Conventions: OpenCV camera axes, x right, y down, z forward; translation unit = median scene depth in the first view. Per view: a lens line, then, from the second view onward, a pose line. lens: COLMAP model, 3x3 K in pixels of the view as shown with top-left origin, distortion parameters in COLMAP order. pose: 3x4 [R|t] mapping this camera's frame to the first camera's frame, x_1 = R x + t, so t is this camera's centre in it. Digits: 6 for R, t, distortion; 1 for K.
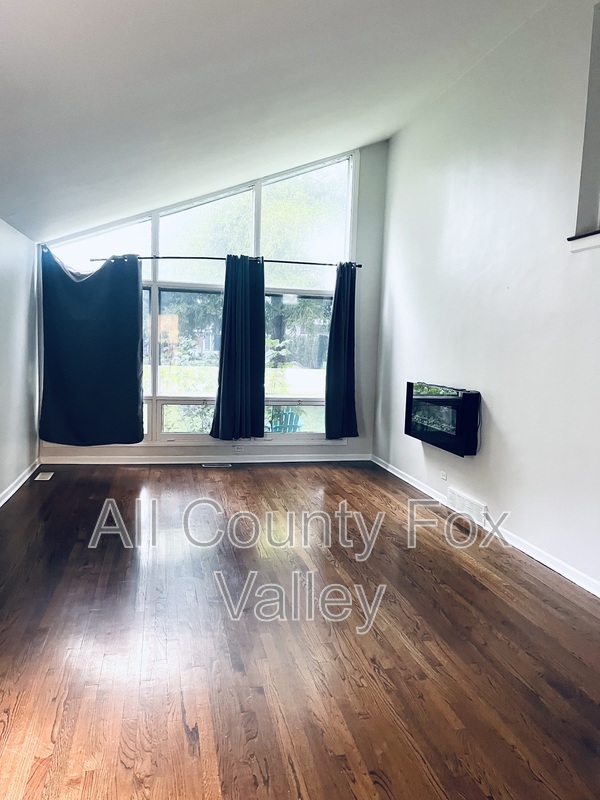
lens RADIAL K [[600.2, 0, 300.4], [0, 600.2, 397.1], [0, 0, 1]] dist [-0.004102, 0.002403]
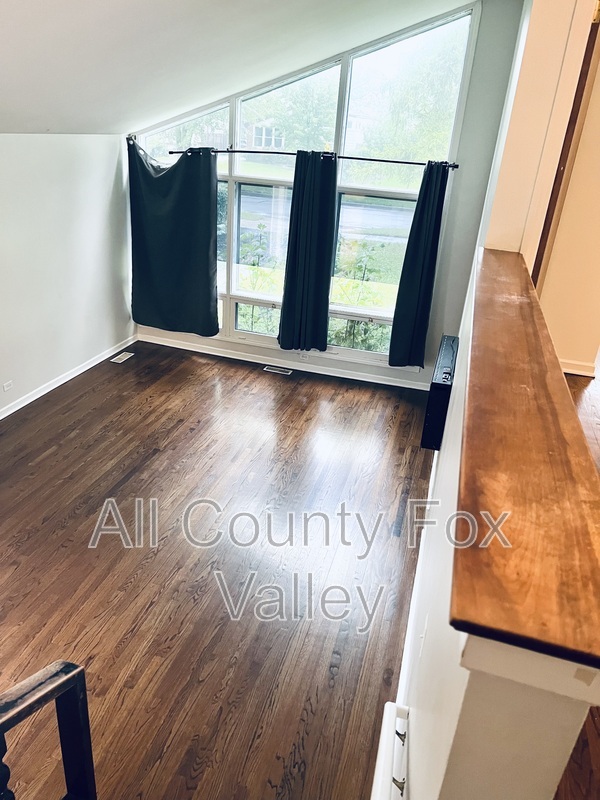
lens RADIAL K [[600.2, 0, 299.8], [0, 600.2, 400.8], [0, 0, 1]] dist [-0.004102, 0.002403]
pose [[0.877477, 0.219686, -0.426348, 0.341563], [-0.086366, 0.946774, 0.310096, -0.156973], [0.471779, -0.235280, 0.849746, 0.144735]]
